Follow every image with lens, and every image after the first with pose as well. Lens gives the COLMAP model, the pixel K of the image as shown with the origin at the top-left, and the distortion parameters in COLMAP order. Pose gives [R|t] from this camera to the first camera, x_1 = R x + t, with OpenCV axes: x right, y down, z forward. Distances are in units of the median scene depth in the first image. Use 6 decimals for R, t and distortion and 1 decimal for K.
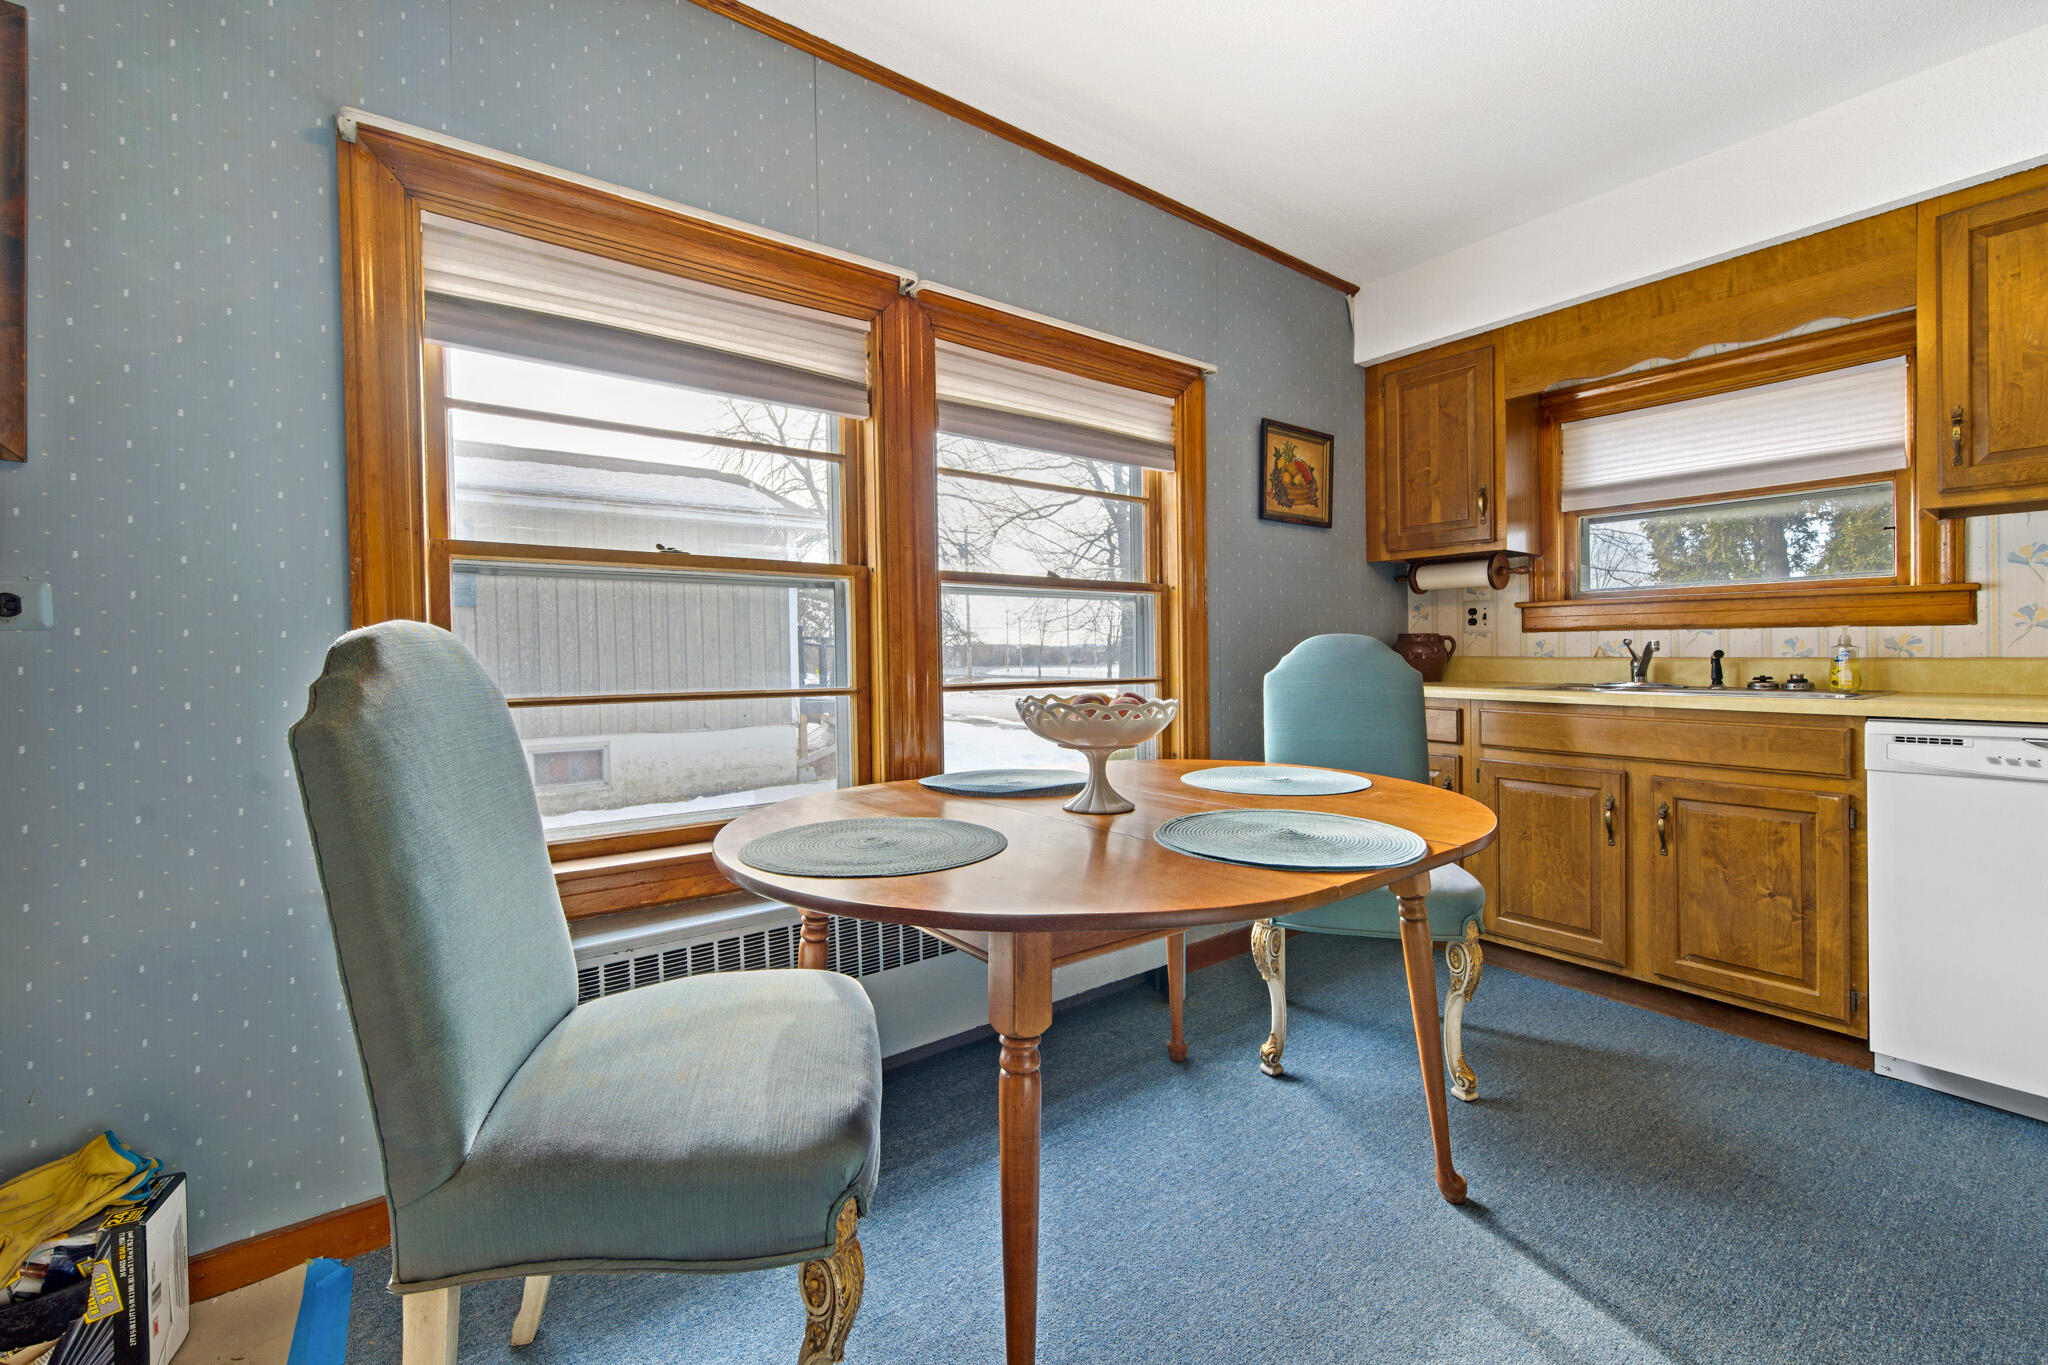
lens RADIAL K [[840.7, 0, 1007.4], [0, 840.7, 661.6], [0, 0, 1]] dist [-0.000673, -0.000134]
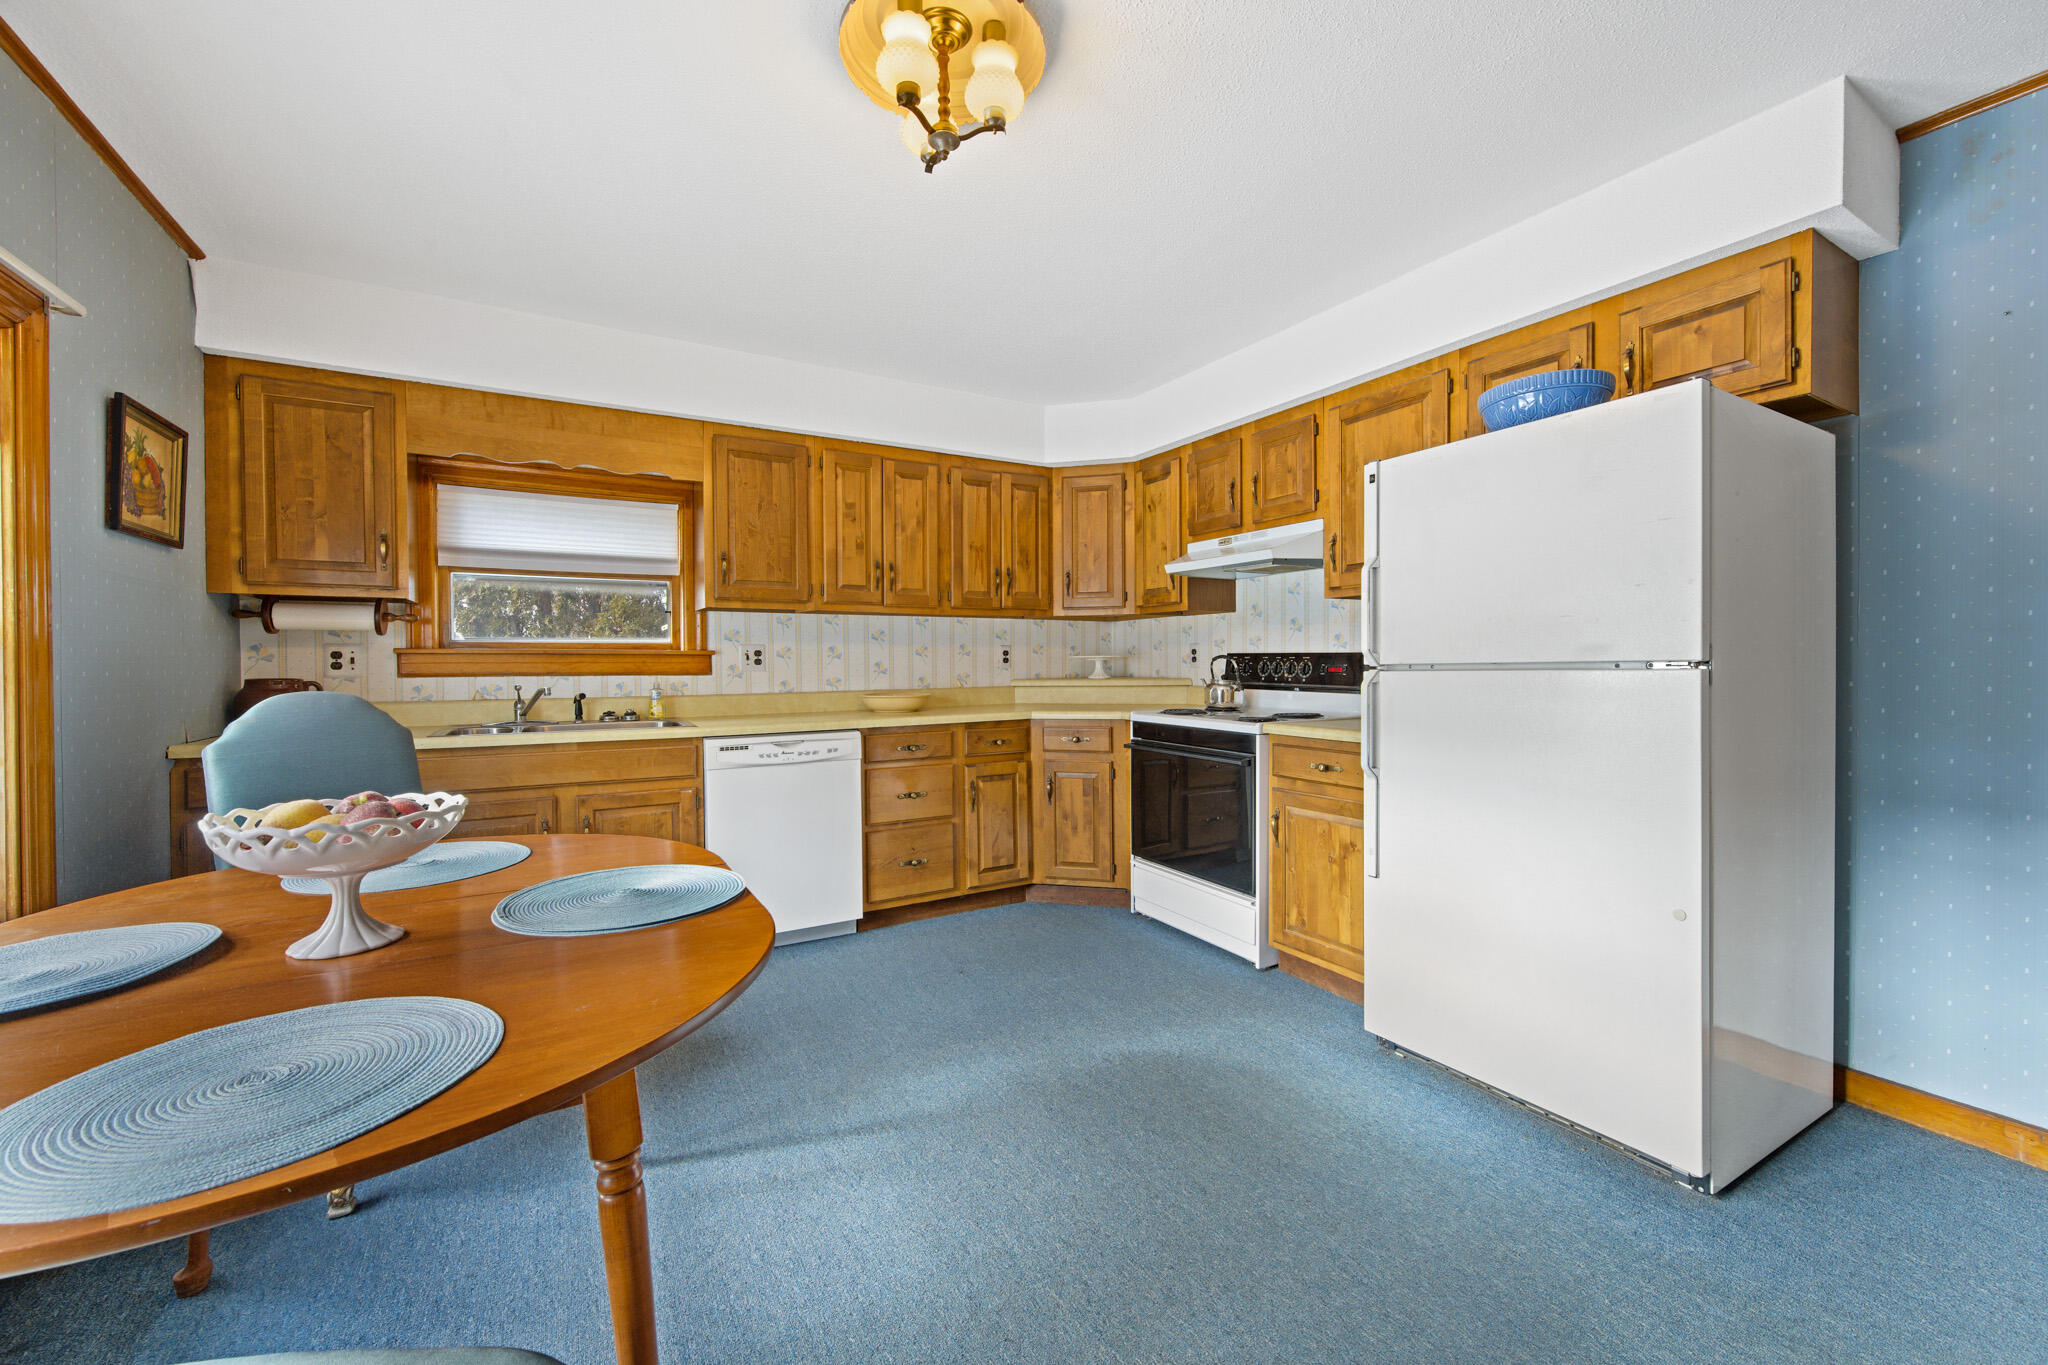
lens RADIAL K [[801.1, 0, 1045.8], [0, 801.1, 651.5], [0, 0, 1]] dist [0.000332, 0.000038]
pose [[0.101908, 0.017917, 0.994632, -0.381543], [0.012441, 0.999737, -0.019284, -0.052540], [-0.994716, 0.014340, 0.101659, 0.167888]]
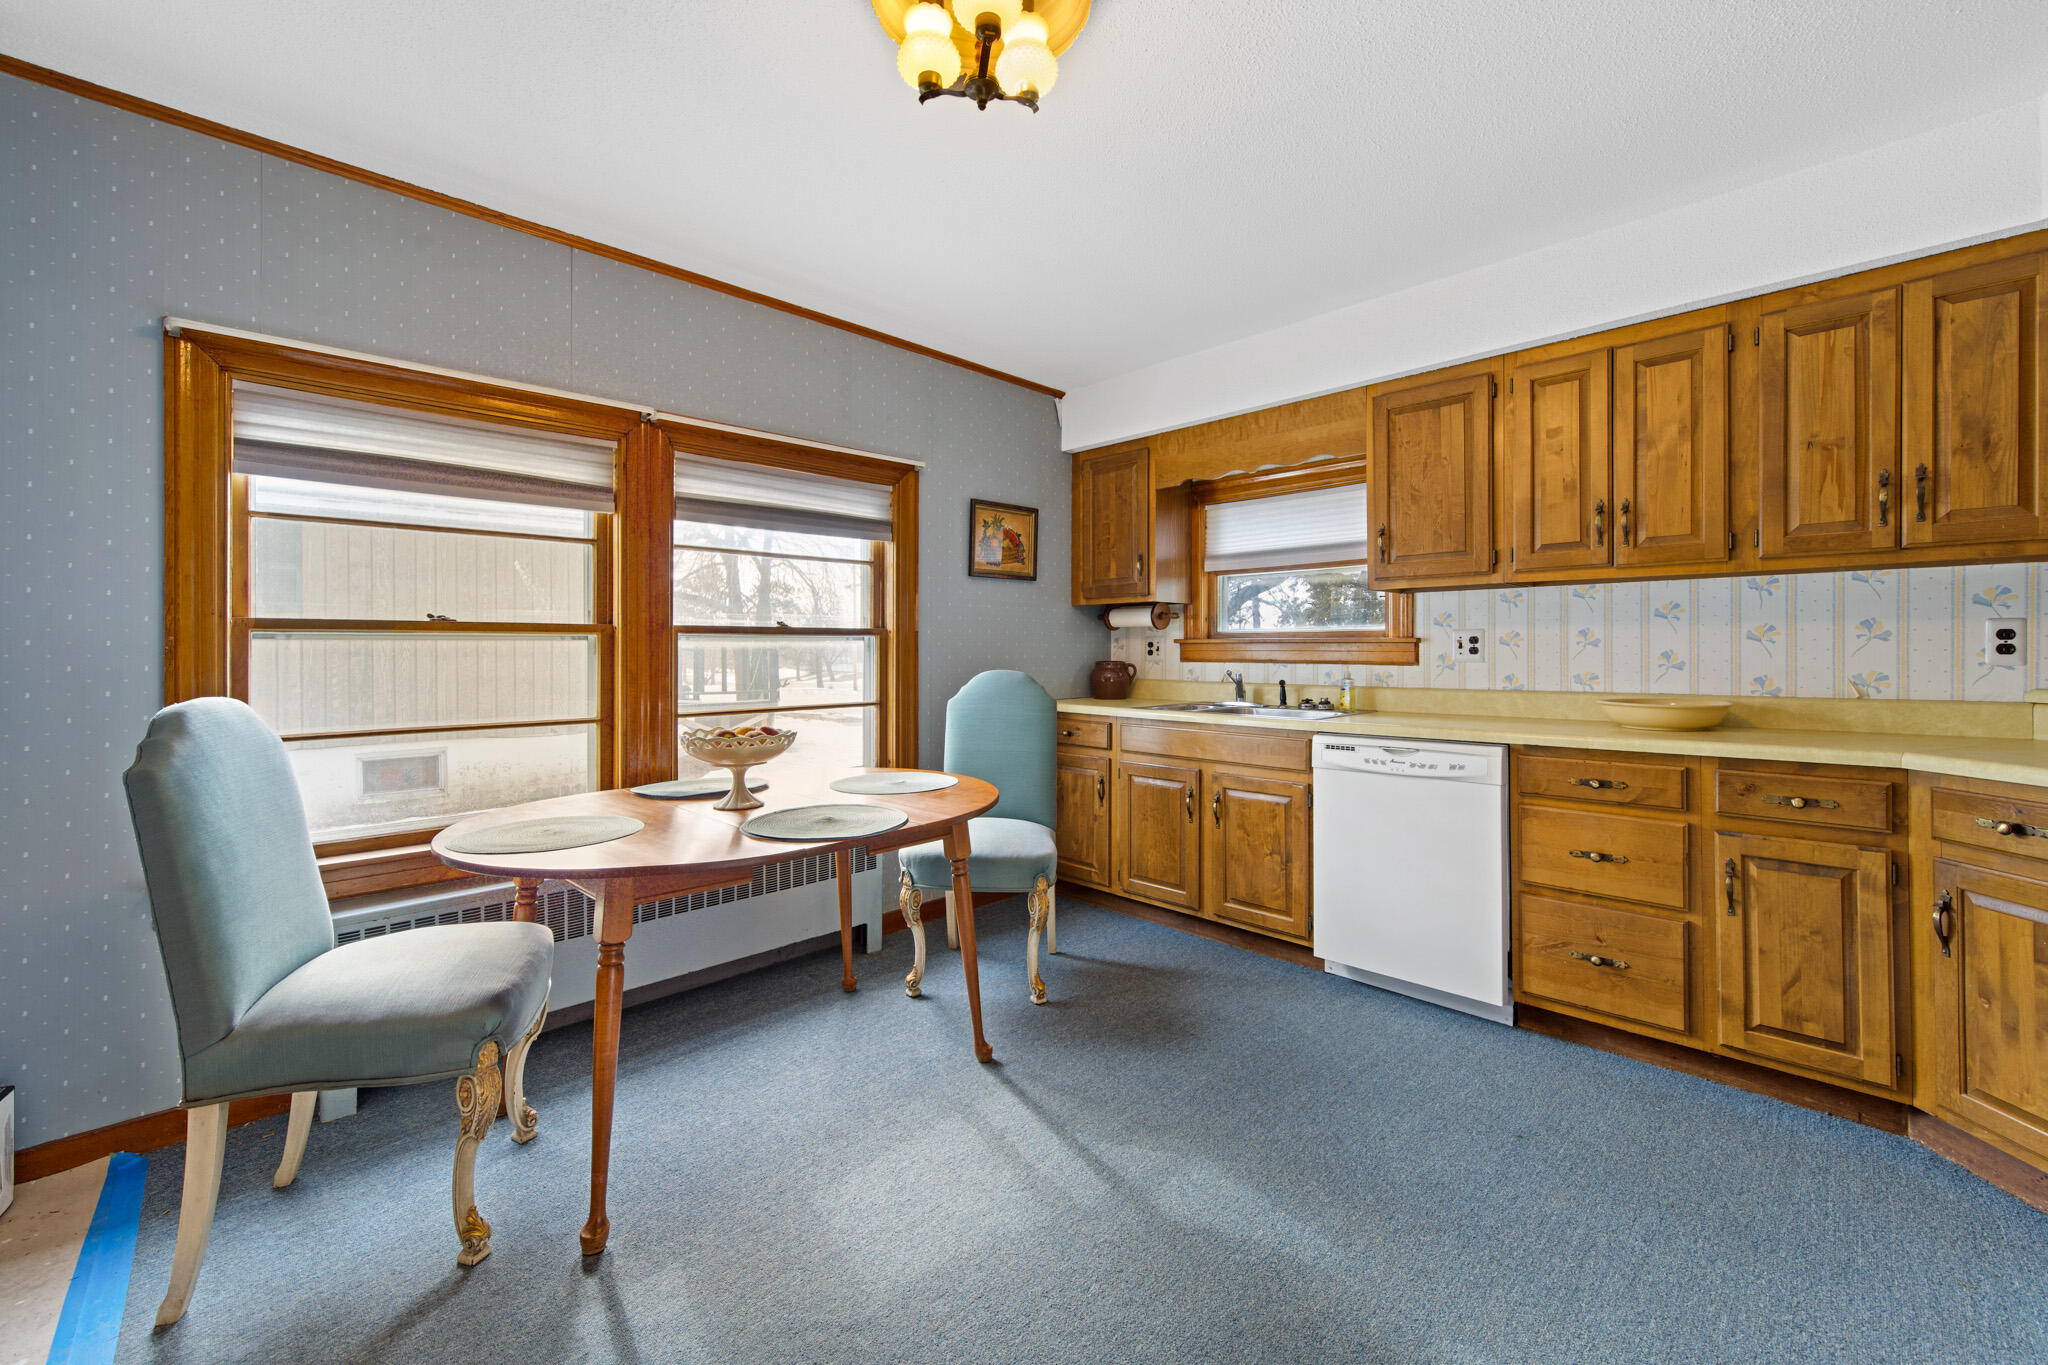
lens RADIAL K [[827.2, 0, 1026.1], [0, 827.2, 631.6], [0, 0, 1]] dist [0.000477, 0.000284]
pose [[0.988919, 0.006771, 0.148303, 0.254087], [-0.002153, 0.999508, -0.031280, -0.057126], [-0.148442, 0.030615, 0.988447, -0.339593]]
